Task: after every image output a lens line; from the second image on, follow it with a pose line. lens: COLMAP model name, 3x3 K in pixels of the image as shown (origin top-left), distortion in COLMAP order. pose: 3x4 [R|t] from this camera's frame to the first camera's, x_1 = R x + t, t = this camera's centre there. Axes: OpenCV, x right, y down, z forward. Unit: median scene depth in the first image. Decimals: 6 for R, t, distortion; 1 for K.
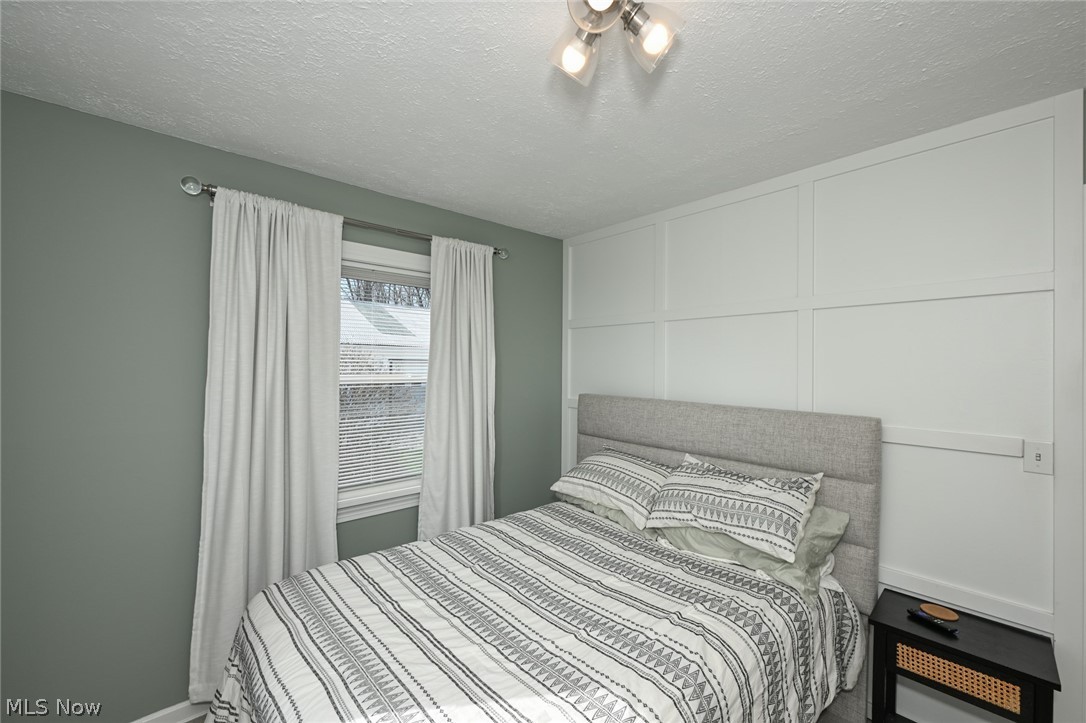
lens RADIAL K [[432.8, 0, 538.2], [0, 432.8, 359.6], [0, 0, 1]] dist [-0.001815, 0.000411]
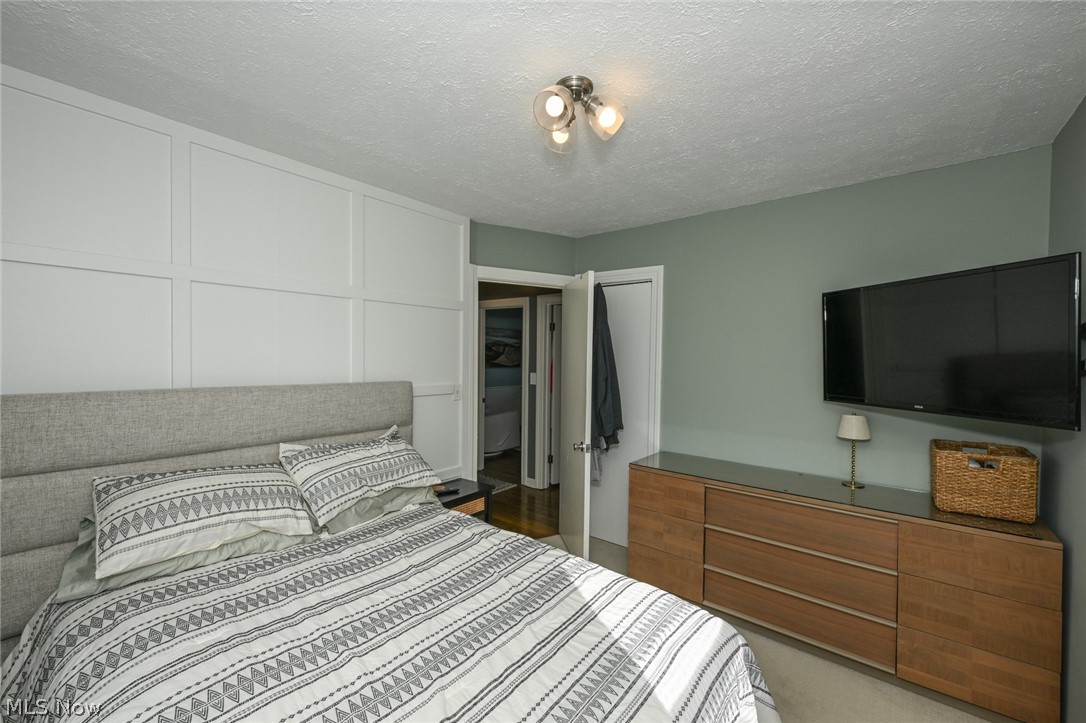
lens RADIAL K [[432.8, 0, 538.2], [0, 432.8, 361.4], [0, 0, 1]] dist [-0.001815, 0.000411]
pose [[-0.141467, -0.026874, 0.989578, -0.748461], [-0.027787, 0.999345, 0.023167, 0.018903], [-0.989553, -0.024220, -0.142121, 0.759880]]
